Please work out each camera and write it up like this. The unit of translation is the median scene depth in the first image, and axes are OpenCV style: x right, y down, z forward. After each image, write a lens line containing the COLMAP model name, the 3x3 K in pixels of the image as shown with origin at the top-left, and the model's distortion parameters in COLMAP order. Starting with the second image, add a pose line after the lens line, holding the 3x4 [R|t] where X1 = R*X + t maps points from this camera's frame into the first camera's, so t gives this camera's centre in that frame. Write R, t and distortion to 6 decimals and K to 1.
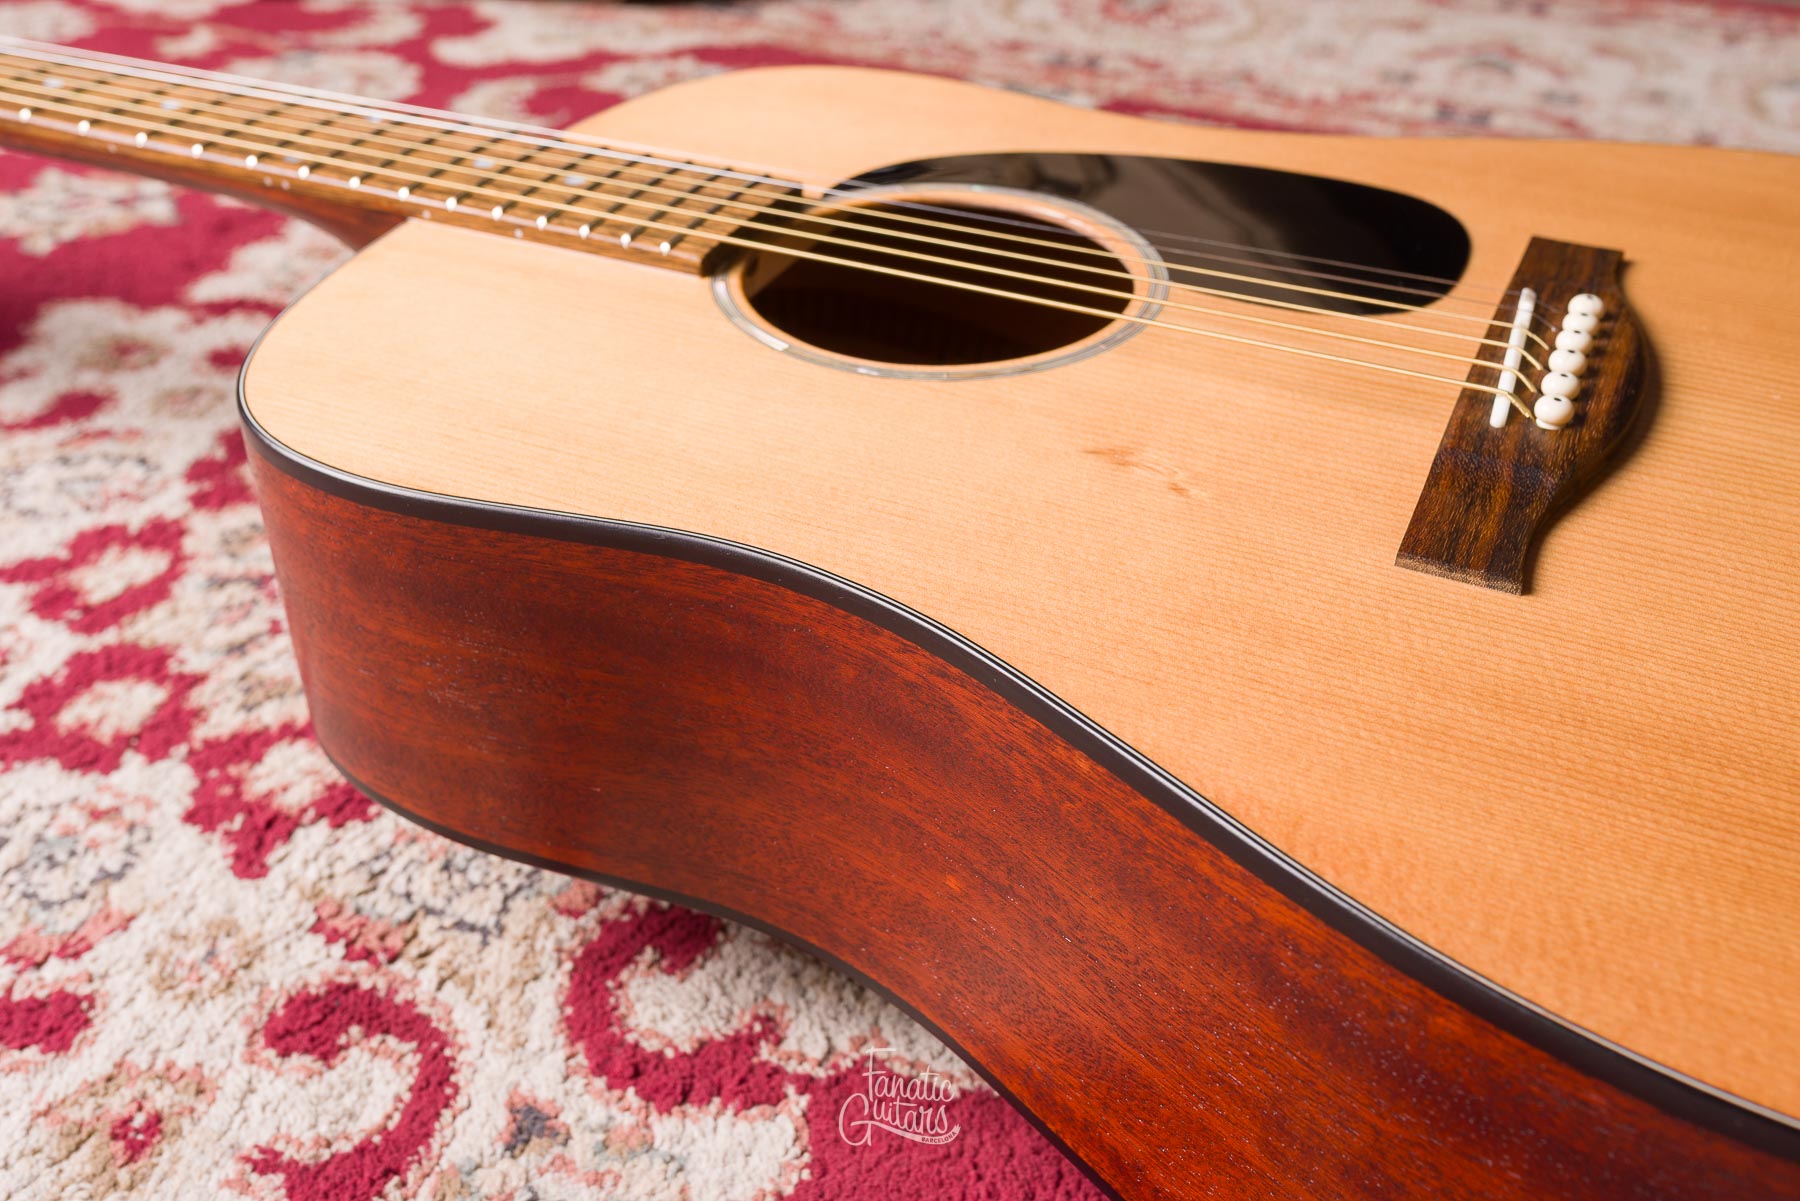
lens RADIAL K [[1779.0, 0, 899.0], [0, 1779.0, 606.8], [0, 0, 1]] dist [0.002480, 0.000000]
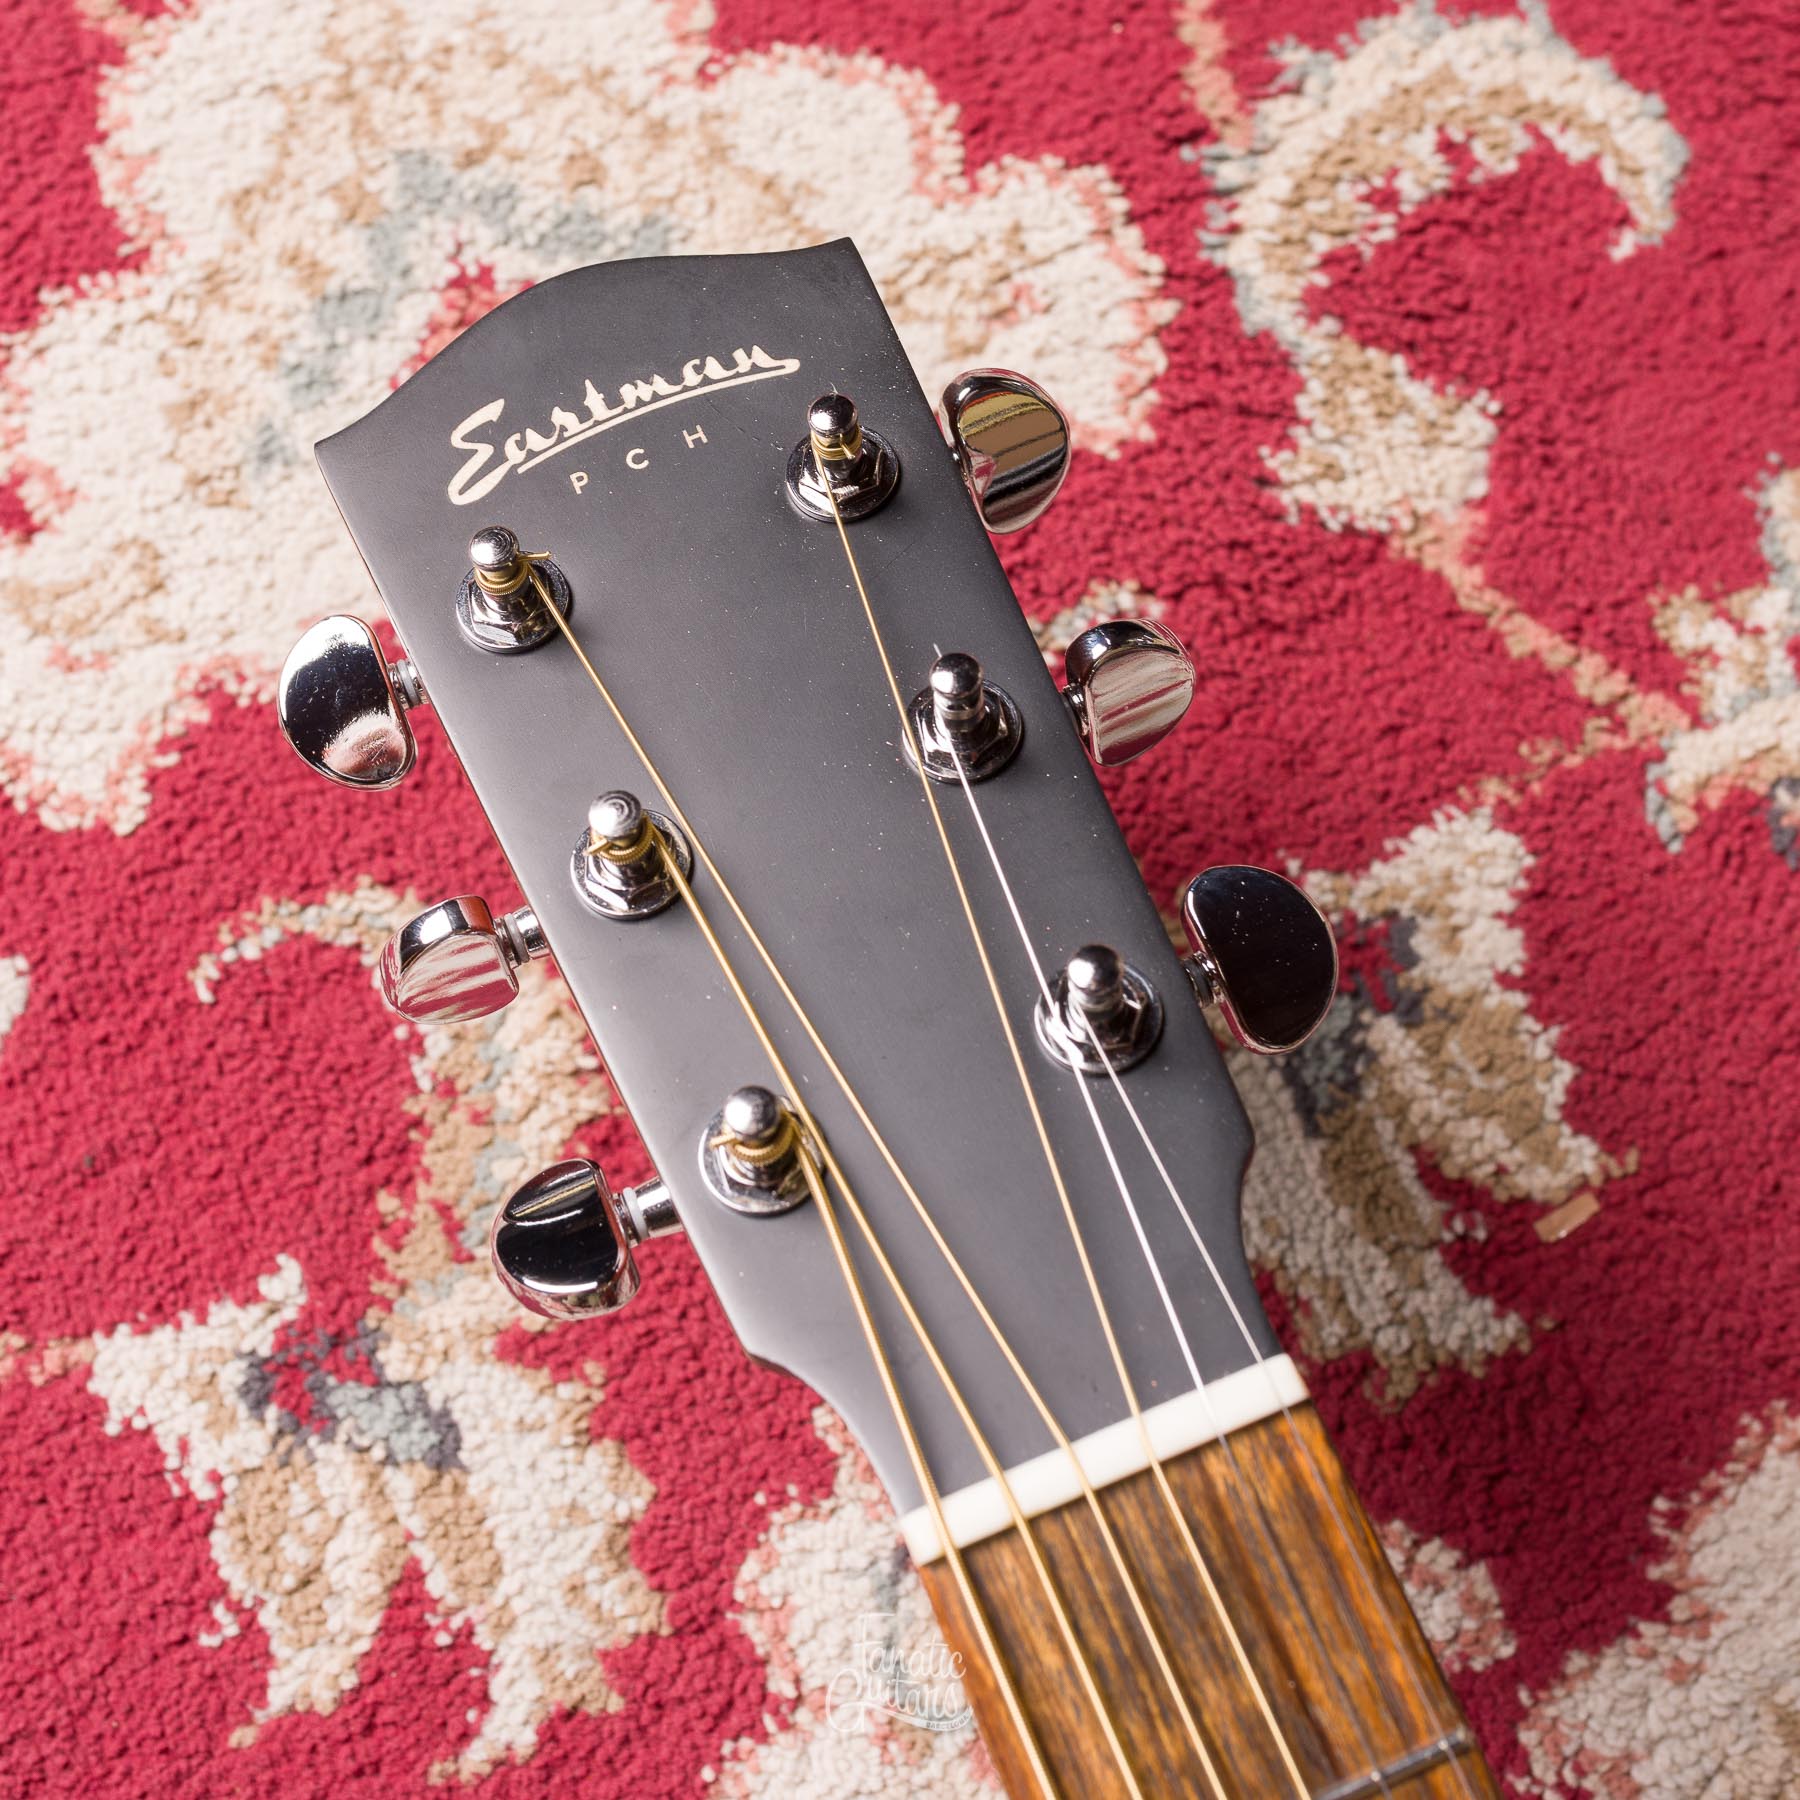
lens RADIAL K [[2944.6, 0, 806.6], [0, 2944.6, 800.1], [0, 0, 1]] dist [0.002450, 0.000000]
pose [[0.740216, 0.637121, -0.214844, -0.963812], [-0.373087, 0.655029, 0.657072, -0.936455], [0.559363, -0.406219, 0.722564, 0.911872]]
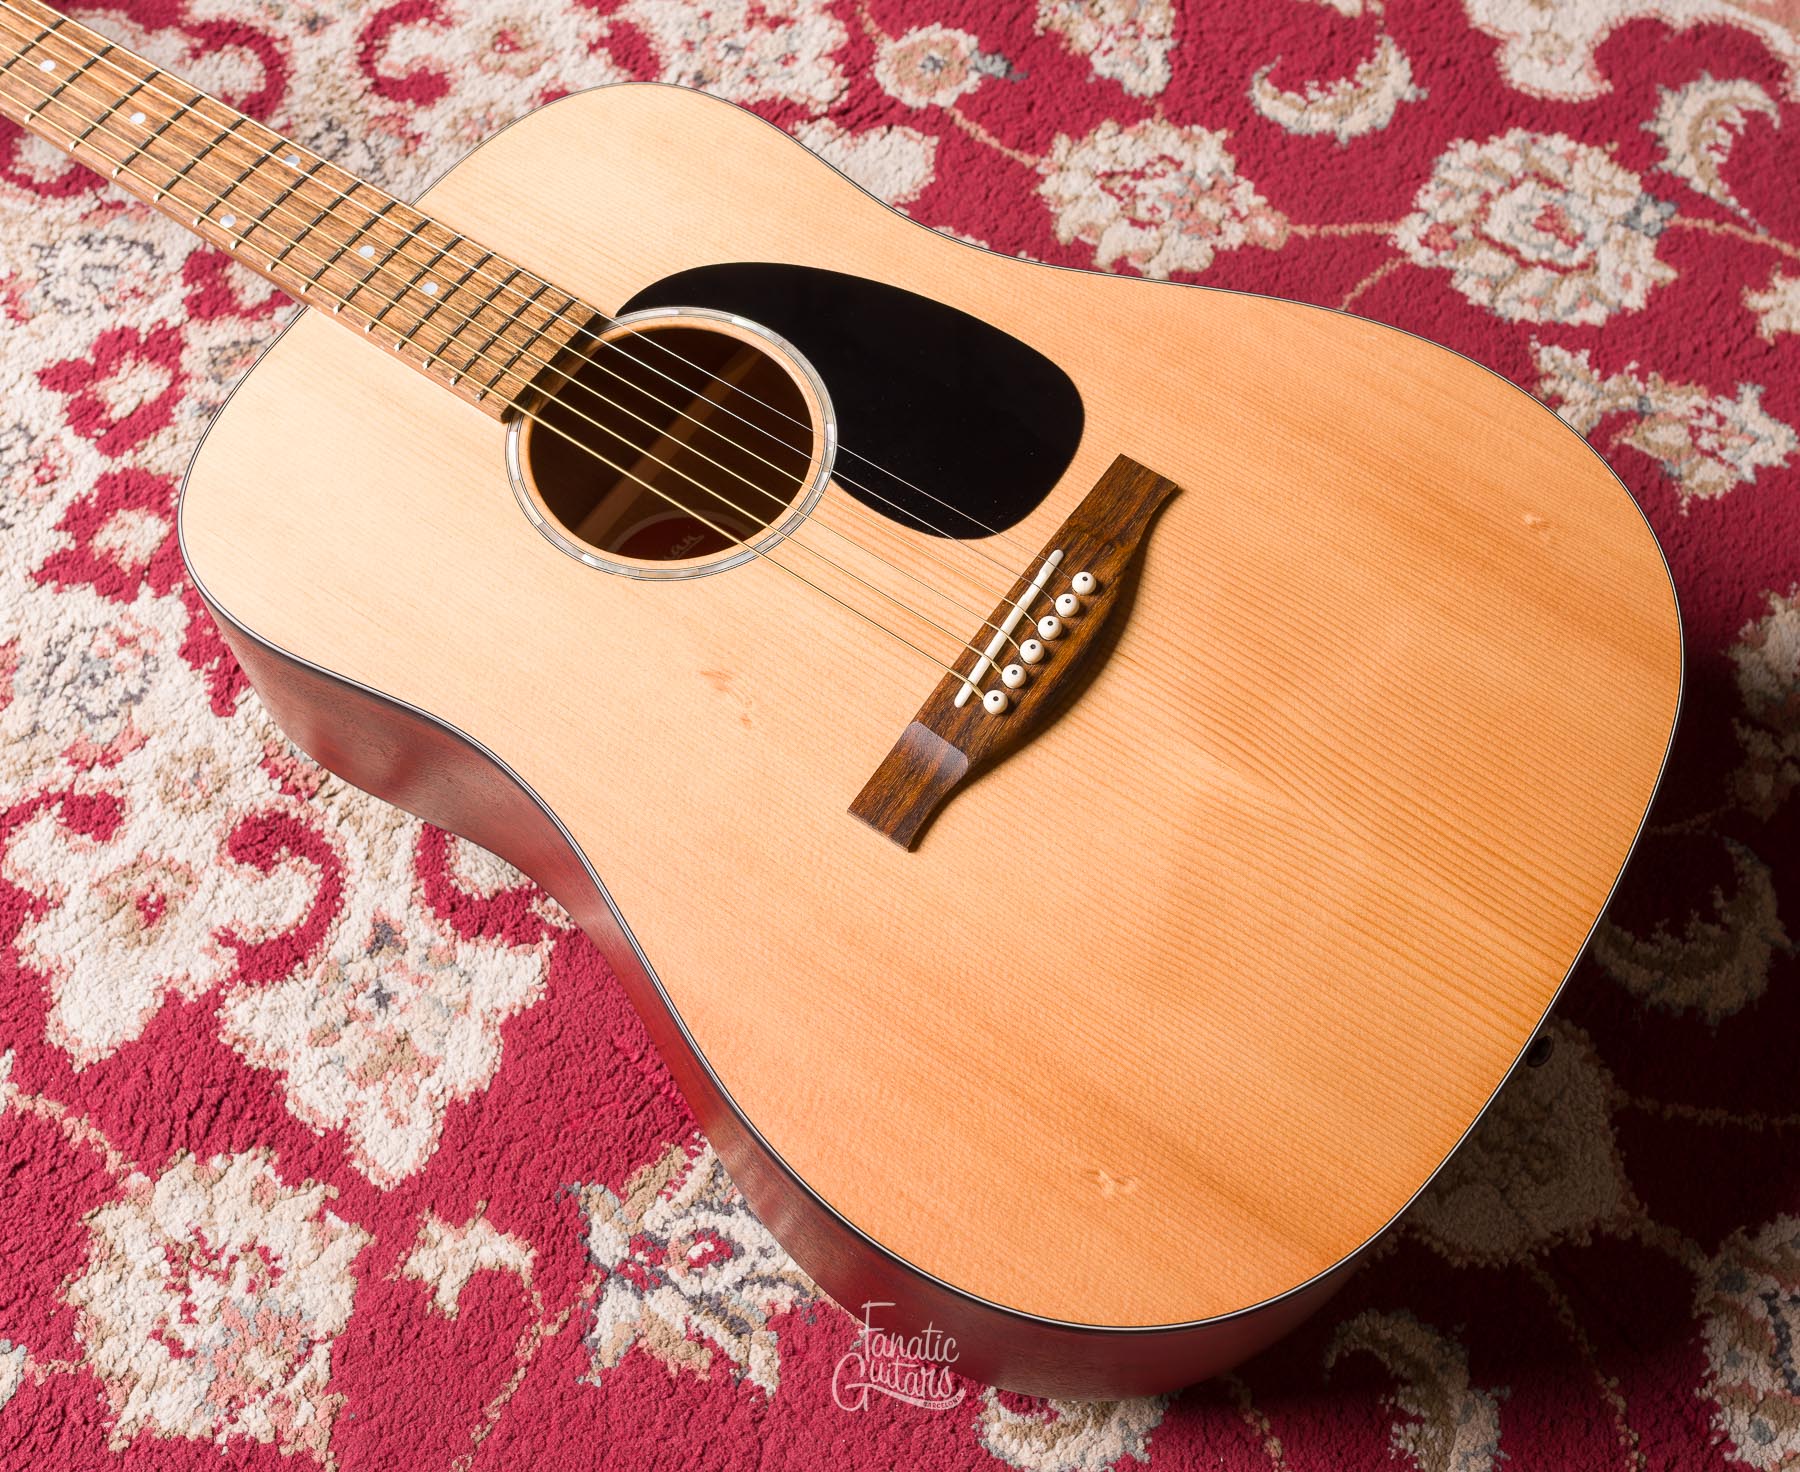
lens RADIAL K [[2144.1, 0, 923.7], [0, 2144.1, 727.5], [0, 0, 1]] dist [0.000195, 0.000000]
pose [[0.986841, 0.146495, -0.068446, 0.352914], [-0.098946, 0.881898, 0.460939, -0.759033], [0.127888, -0.448101, 0.884788, -0.536064]]
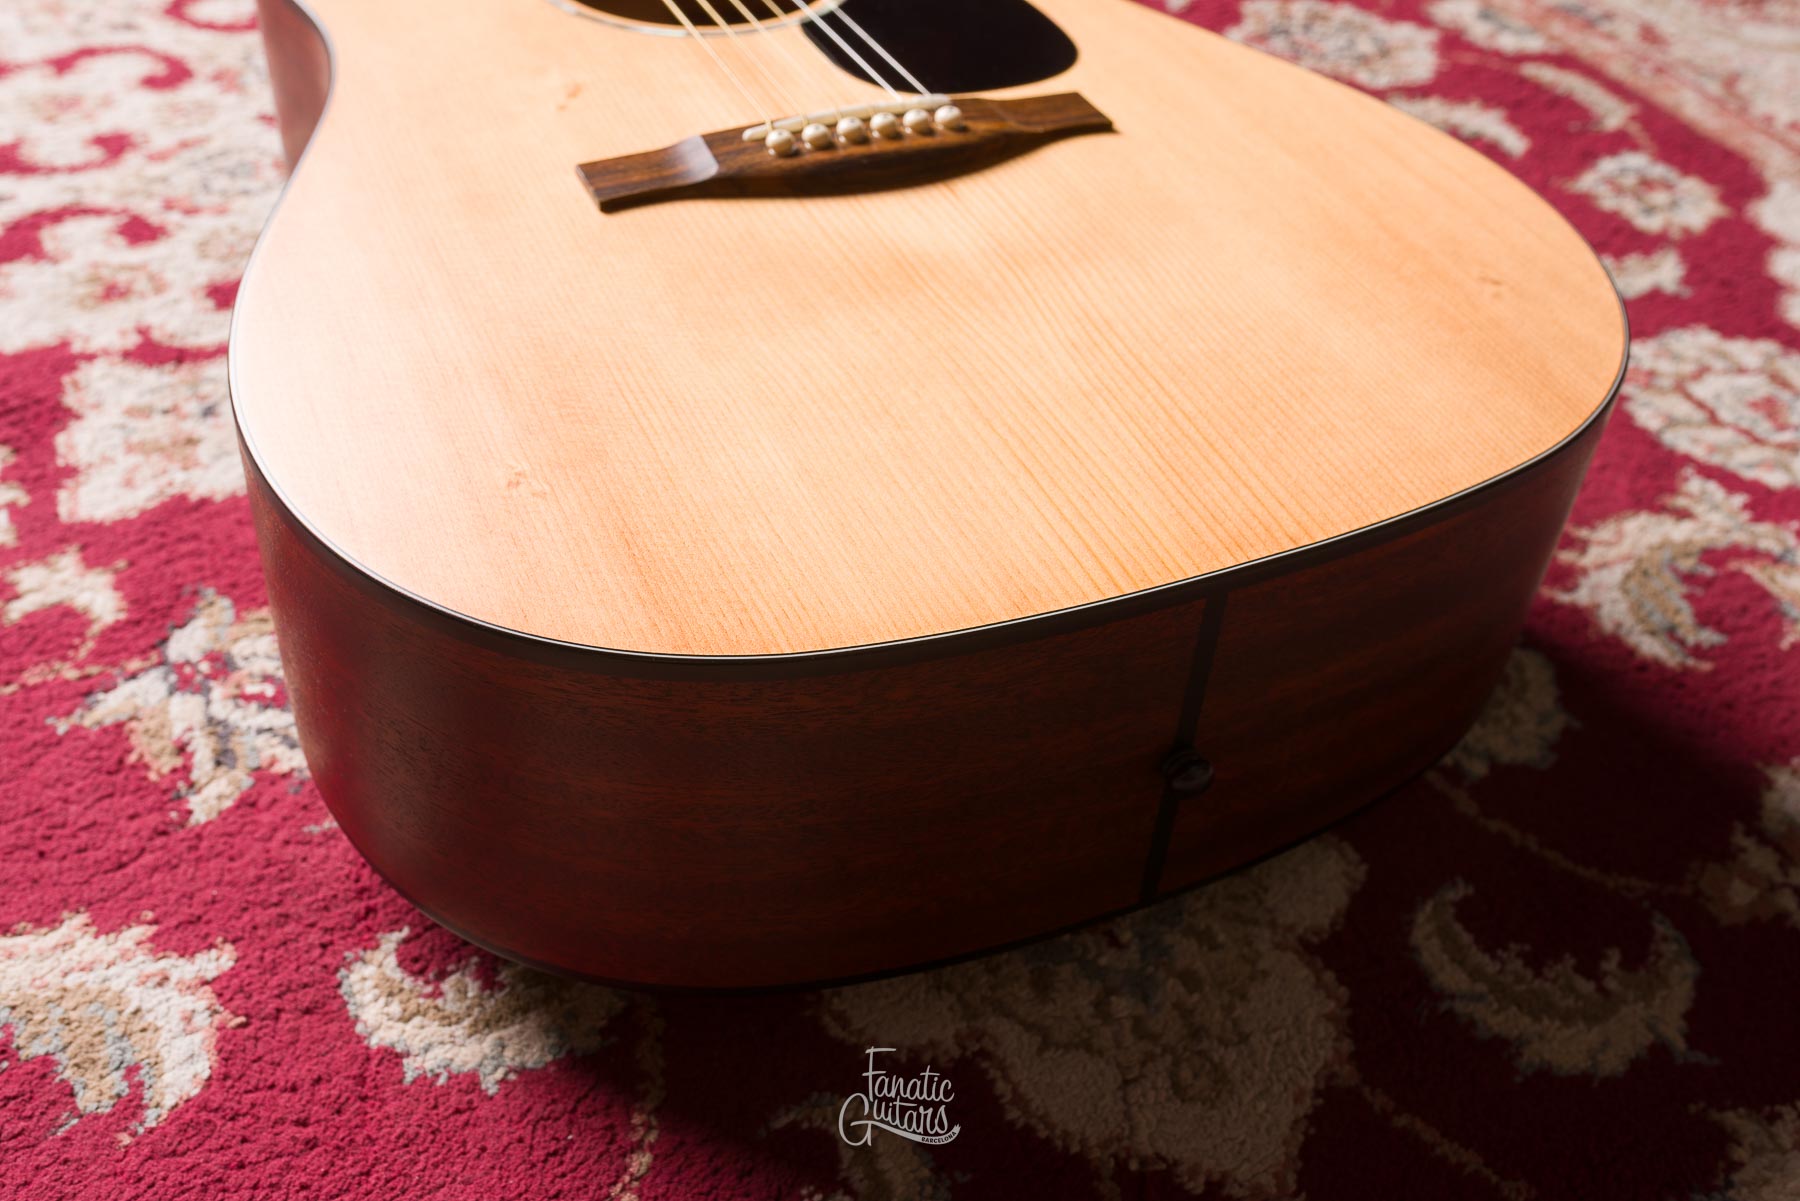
lens RADIAL K [[1779.0, 0, 897.7], [0, 1779.0, 599.4], [0, 0, 1]] dist [0.002480, 0.000000]
pose [[0.758980, 0.454601, -0.466141, 0.997700], [-0.422724, 0.888552, 0.178266, -0.064161], [0.495231, 0.061749, 0.866564, -0.100334]]
